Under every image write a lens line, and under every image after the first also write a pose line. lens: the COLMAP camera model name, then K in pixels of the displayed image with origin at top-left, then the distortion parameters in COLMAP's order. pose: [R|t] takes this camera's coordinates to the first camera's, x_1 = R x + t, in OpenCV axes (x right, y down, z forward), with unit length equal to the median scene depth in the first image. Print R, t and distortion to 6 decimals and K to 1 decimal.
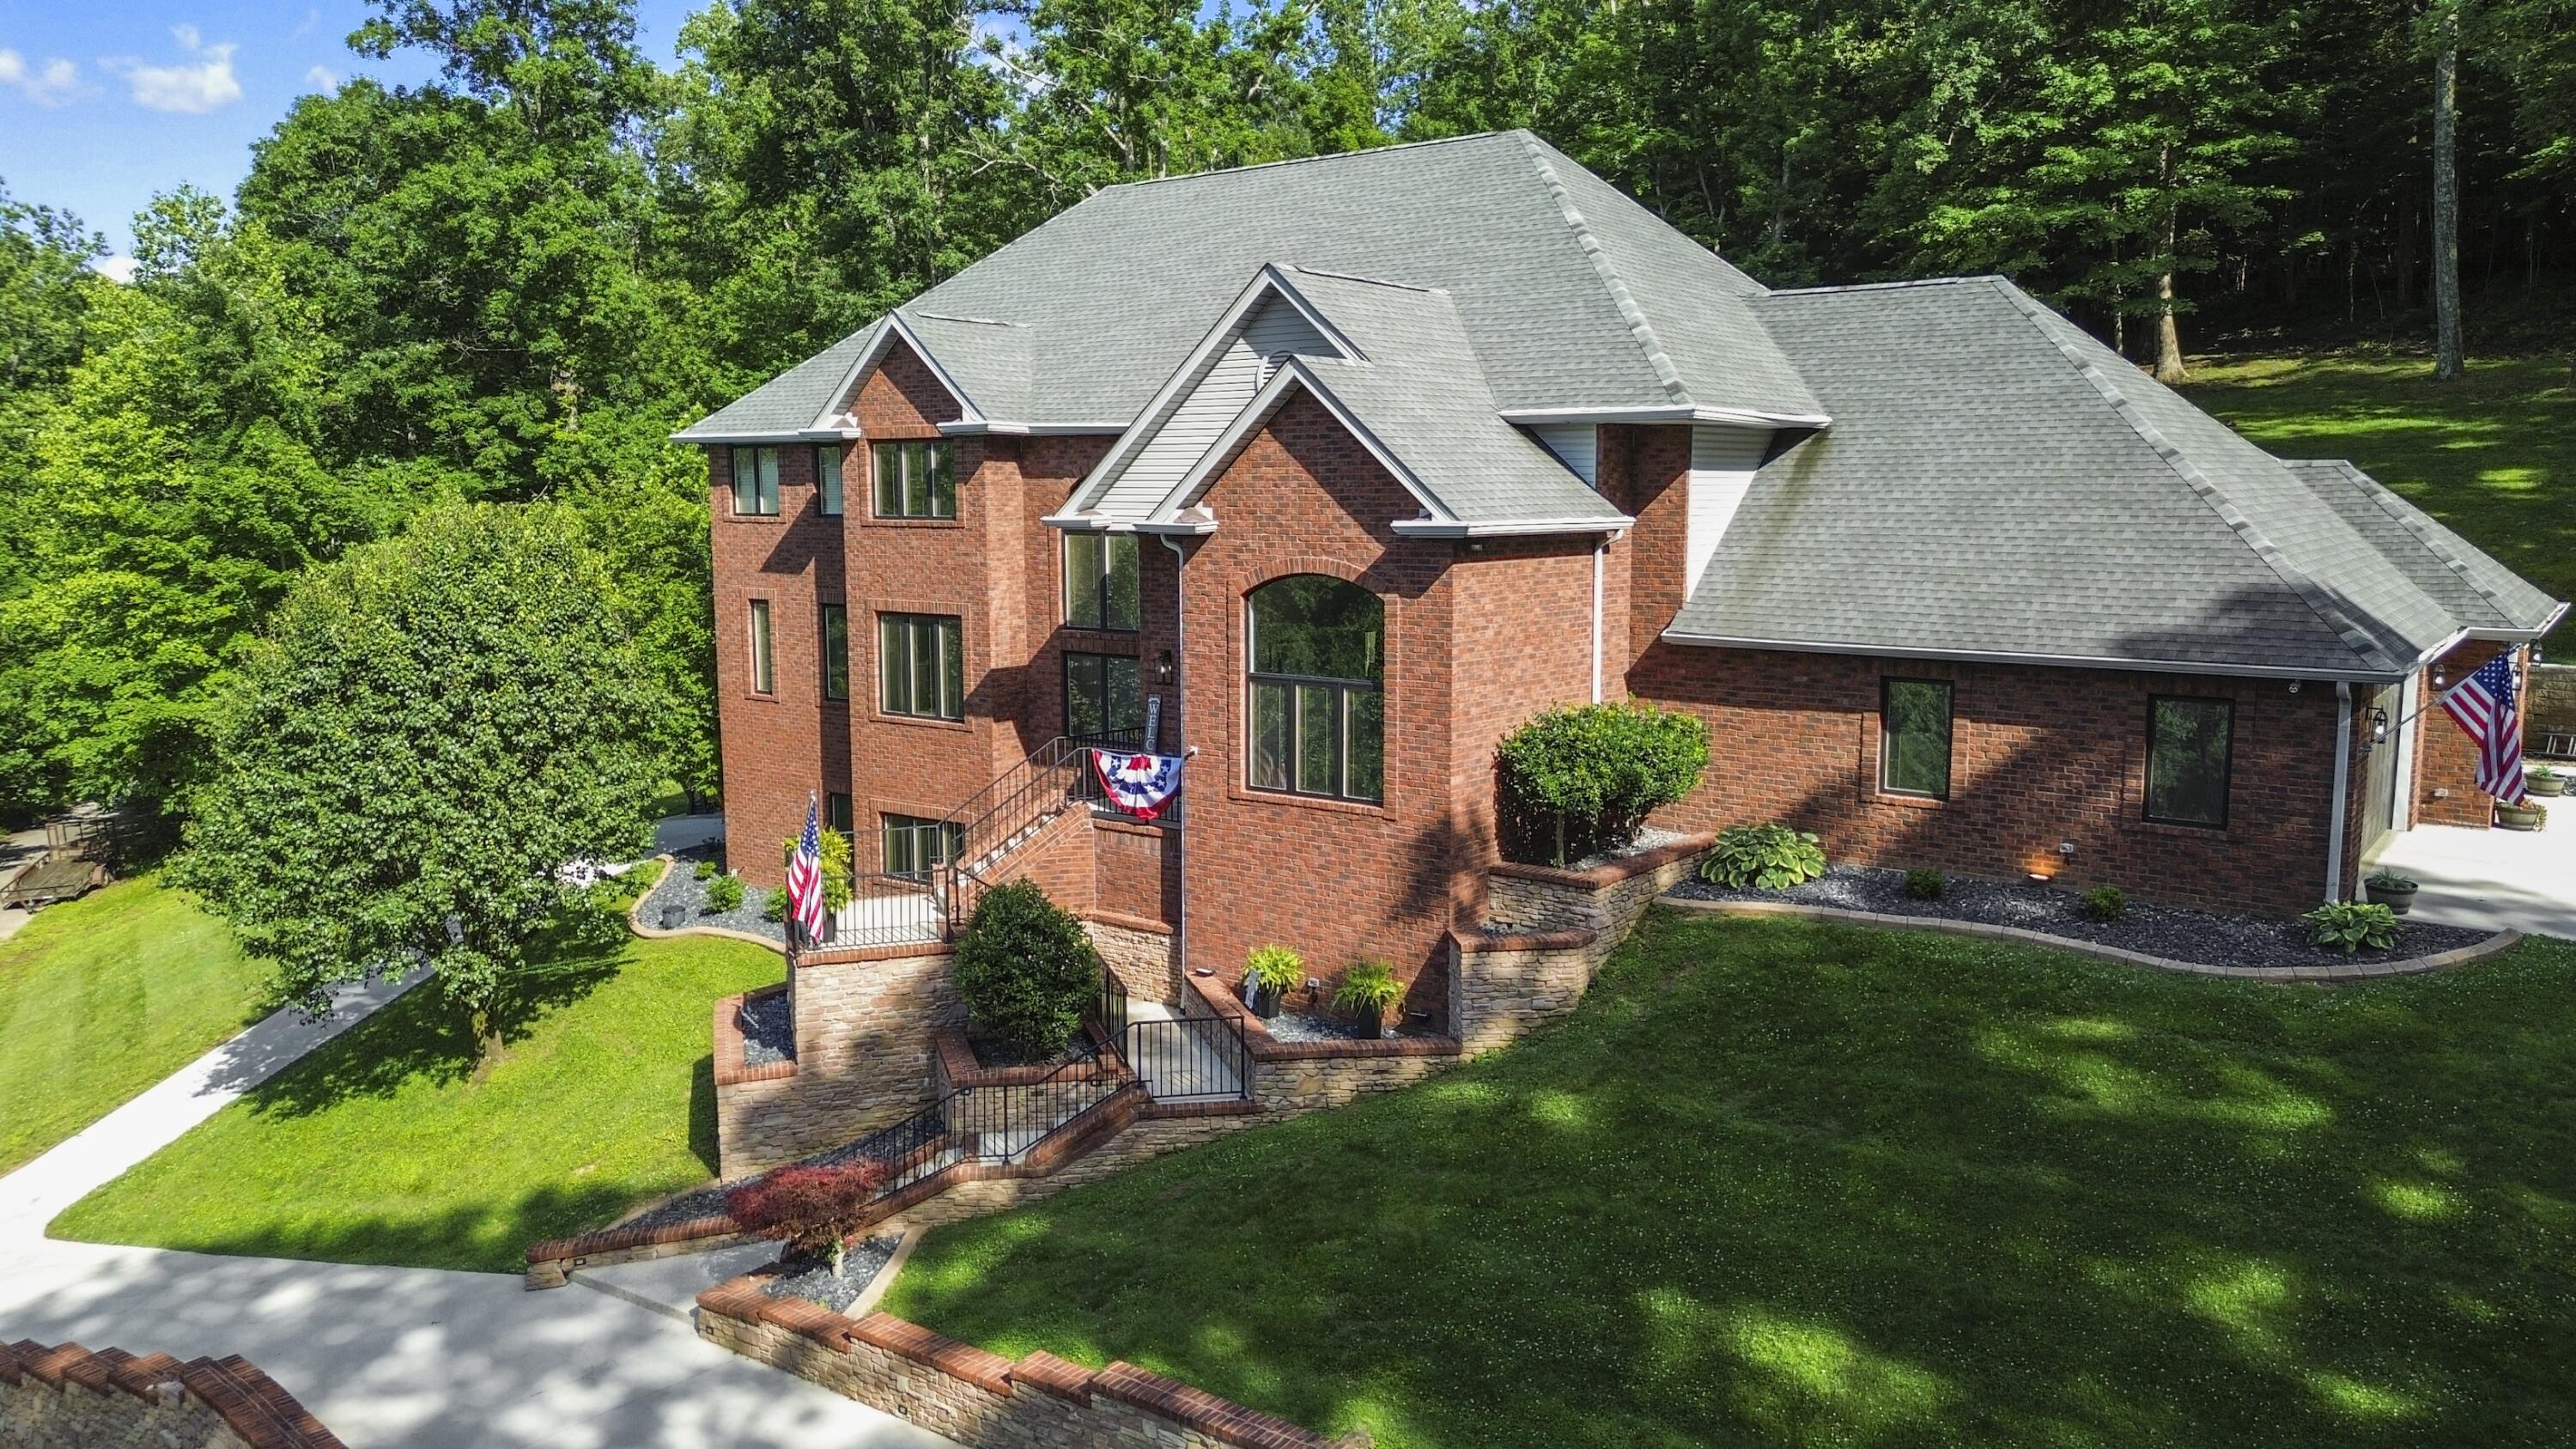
lens RADIAL K [[1870.8, 0, 1289.3], [0, 1870.8, 734.0], [0, 0, 1]] dist [0.047066, -0.046688]
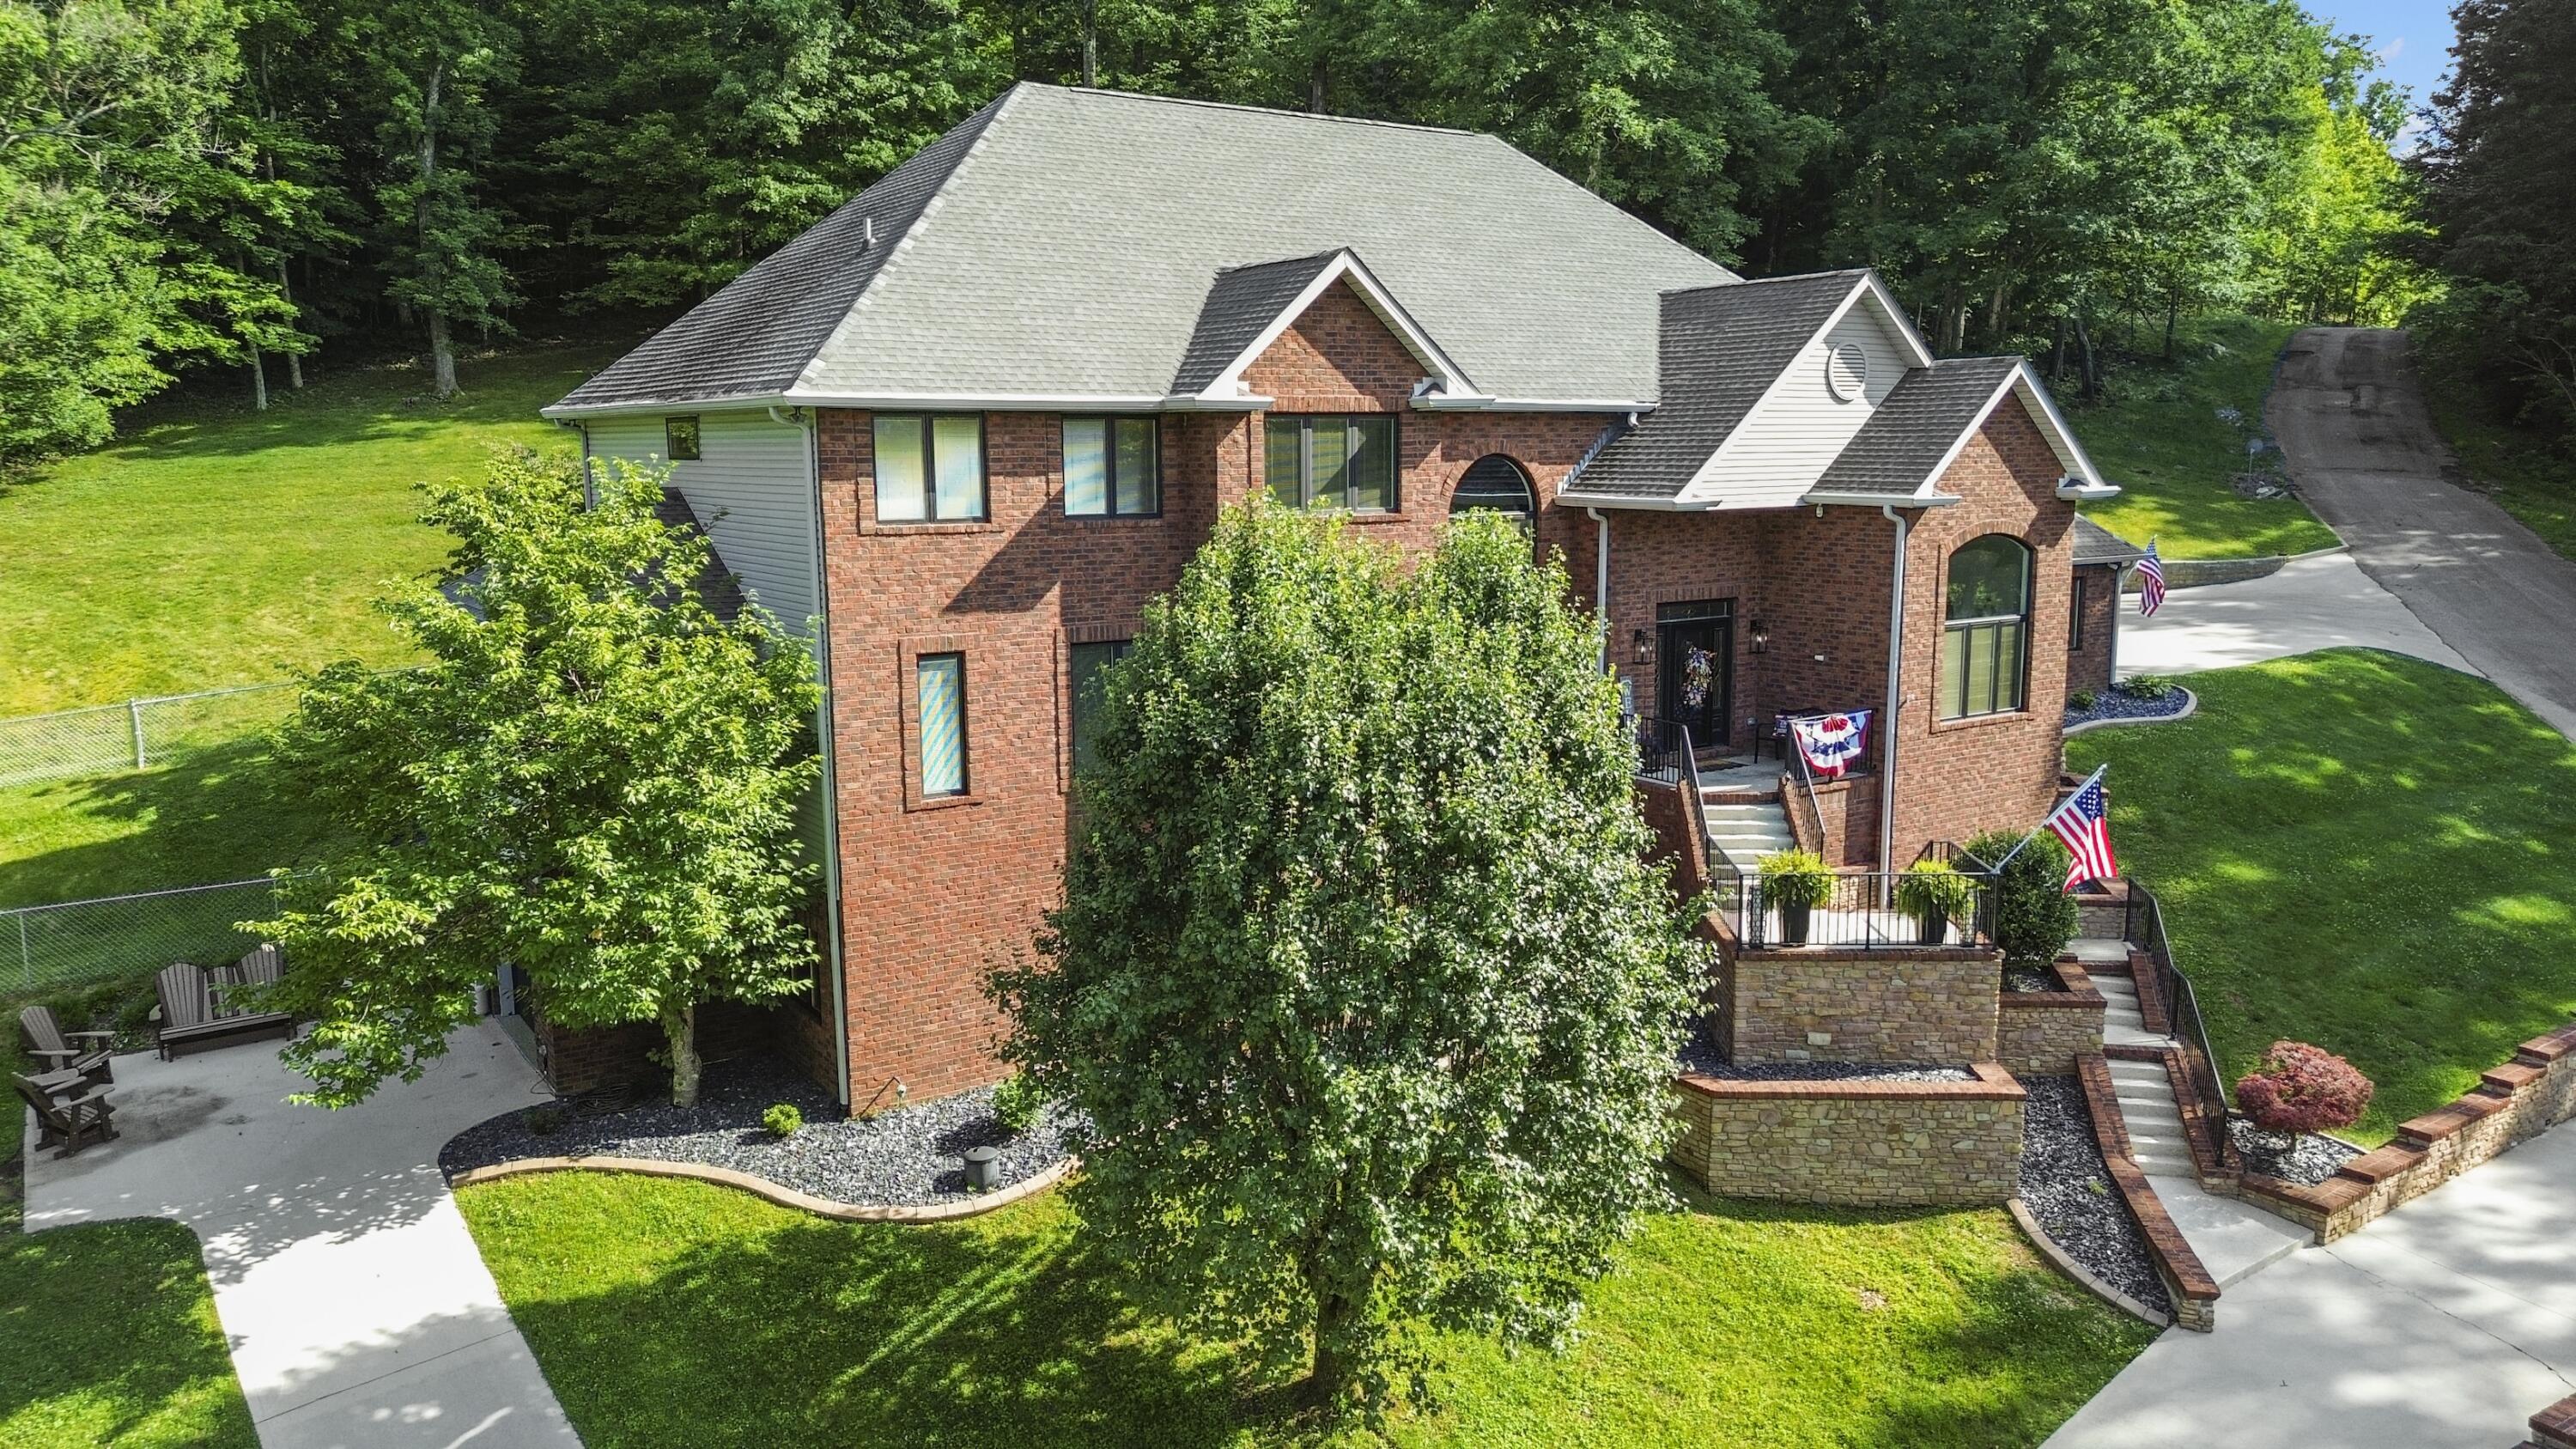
lens RADIAL K [[1870.8, 0, 1308.8], [0, 1870.8, 697.4], [0, 0, 1]] dist [0.047066, -0.046688]
pose [[0.317085, -0.132947, 0.939032, -1.170215], [0.129533, 0.986918, 0.095987, -0.140574], [-0.939509, 0.091200, 0.330158, 0.921227]]
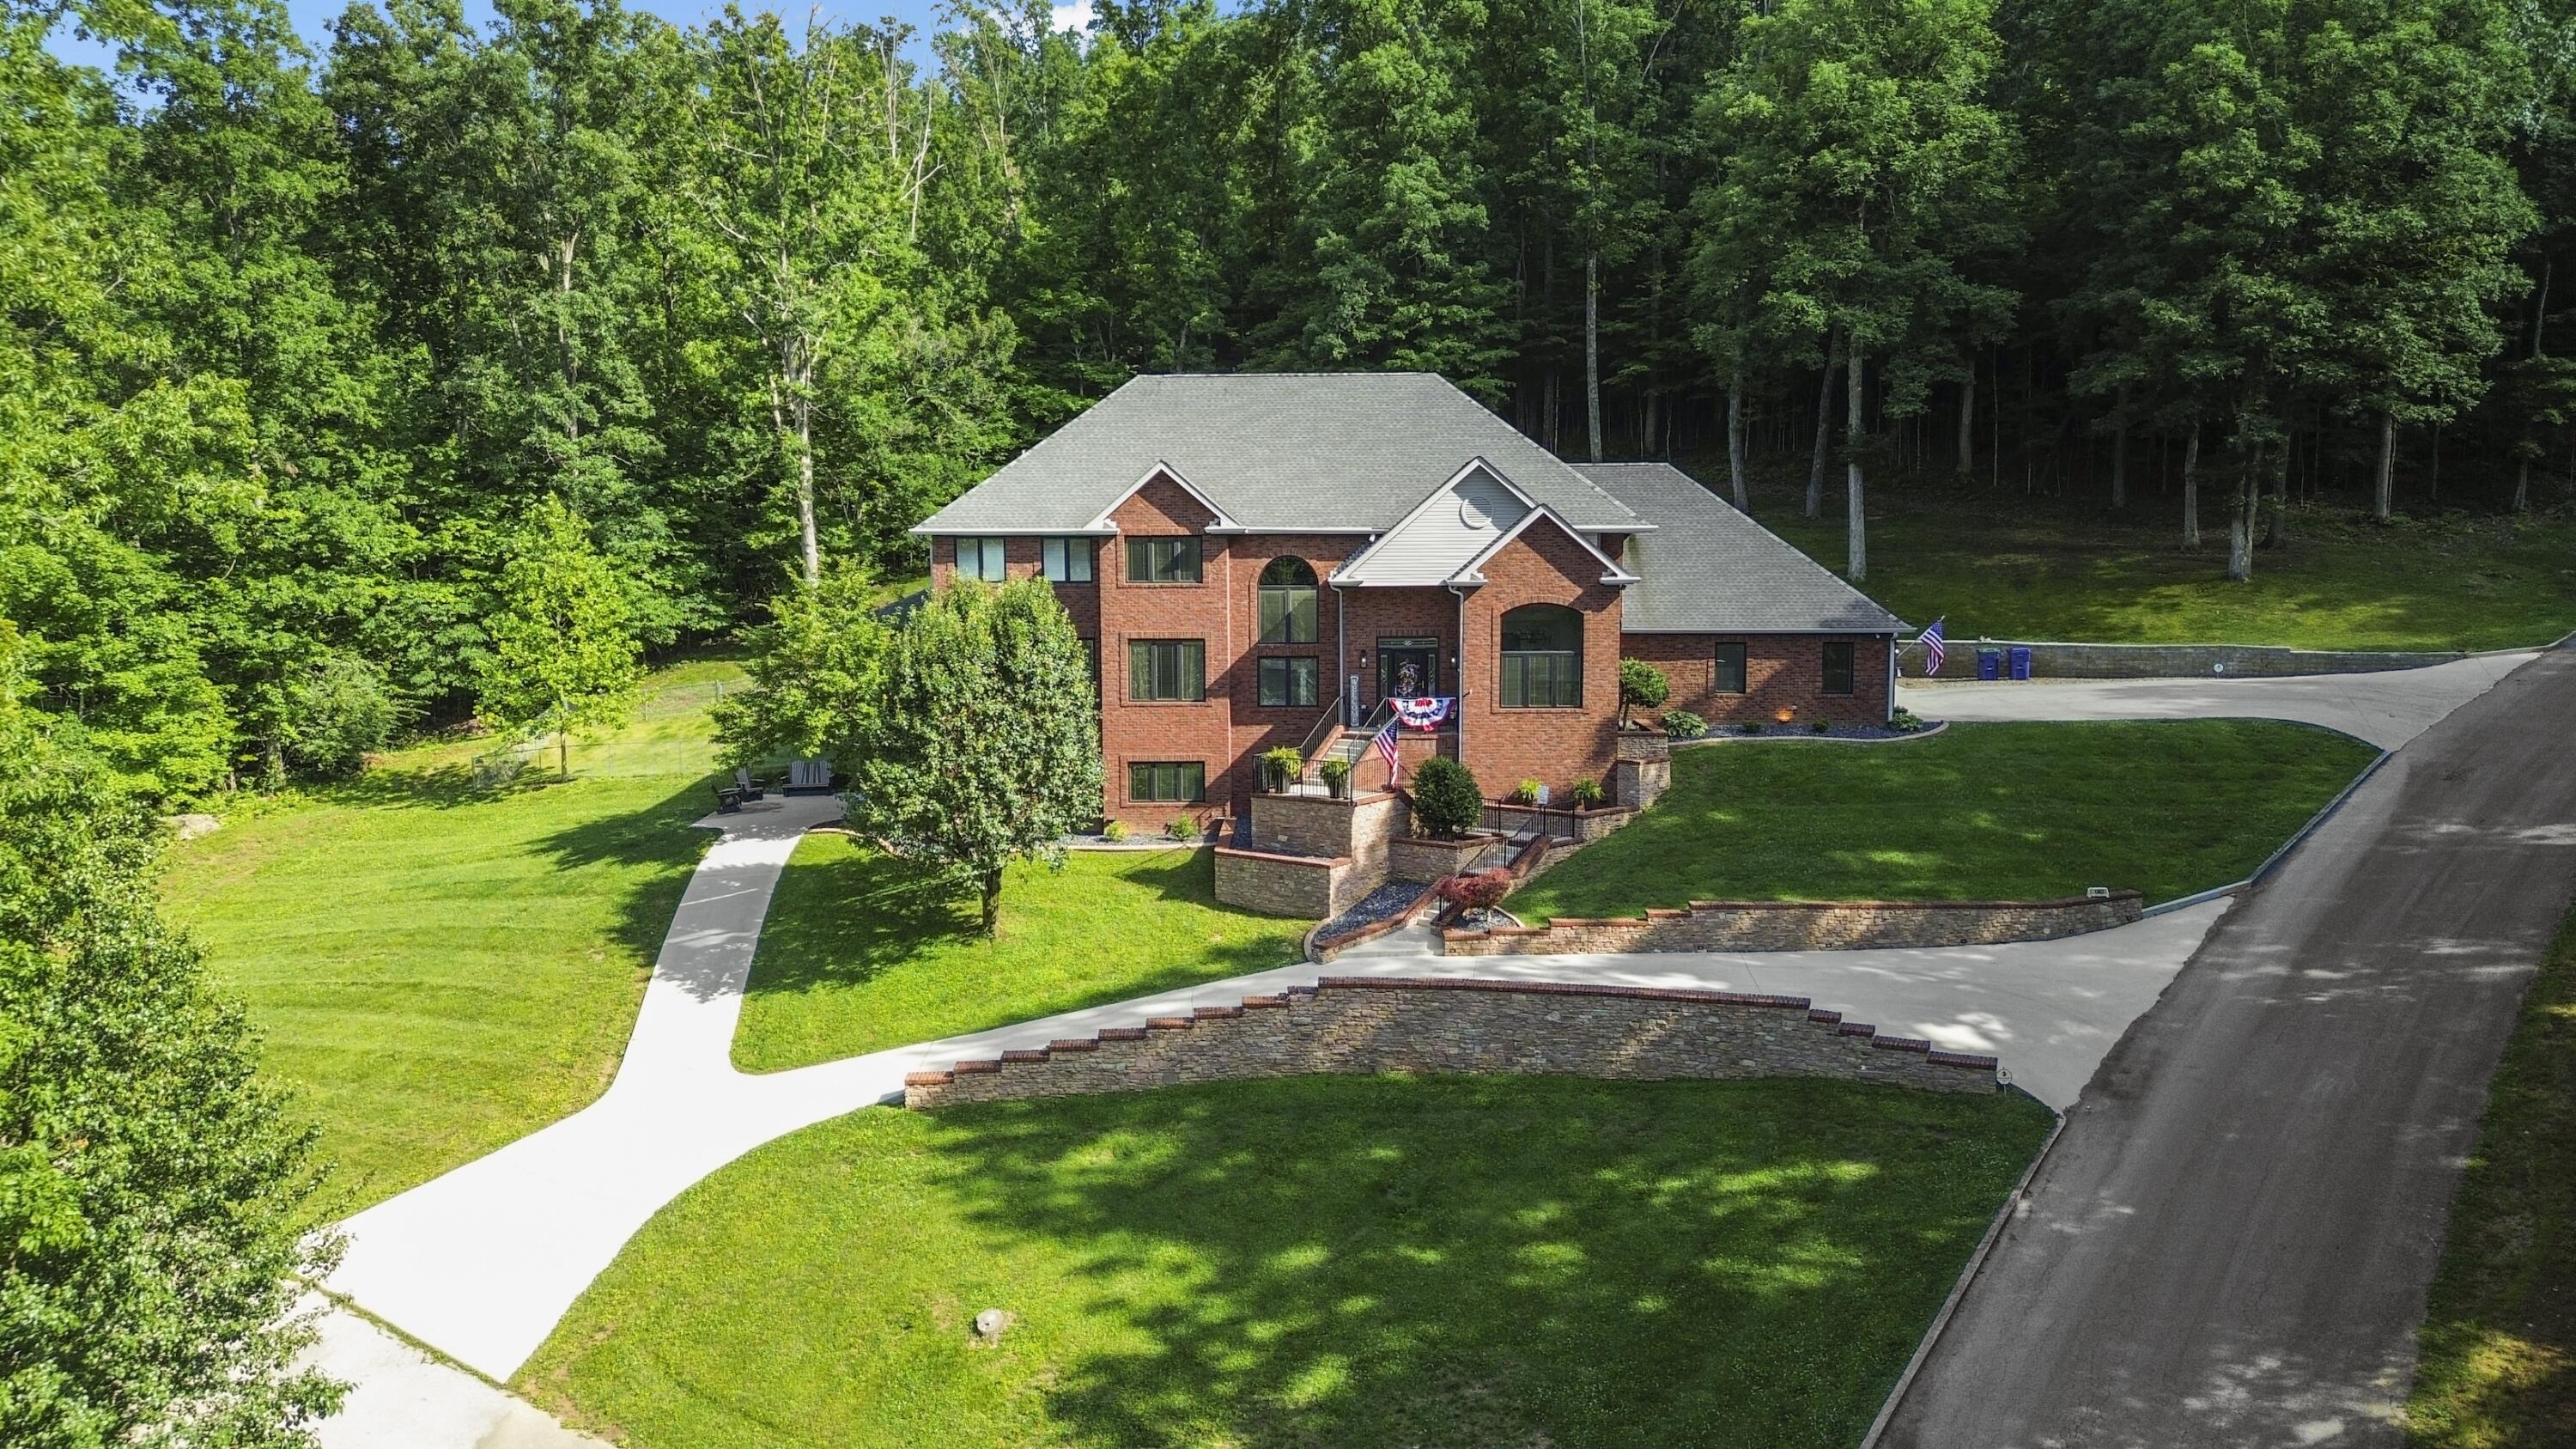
lens RADIAL K [[1870.8, 0, 1306.7], [0, 1870.8, 728.6], [0, 0, 1]] dist [0.047066, -0.046688]
pose [[0.806964, -0.061479, 0.587393, -1.330758], [0.081427, 0.996651, -0.007552, 0.047144], [-0.584961, 0.053924, 0.809267, -0.519250]]
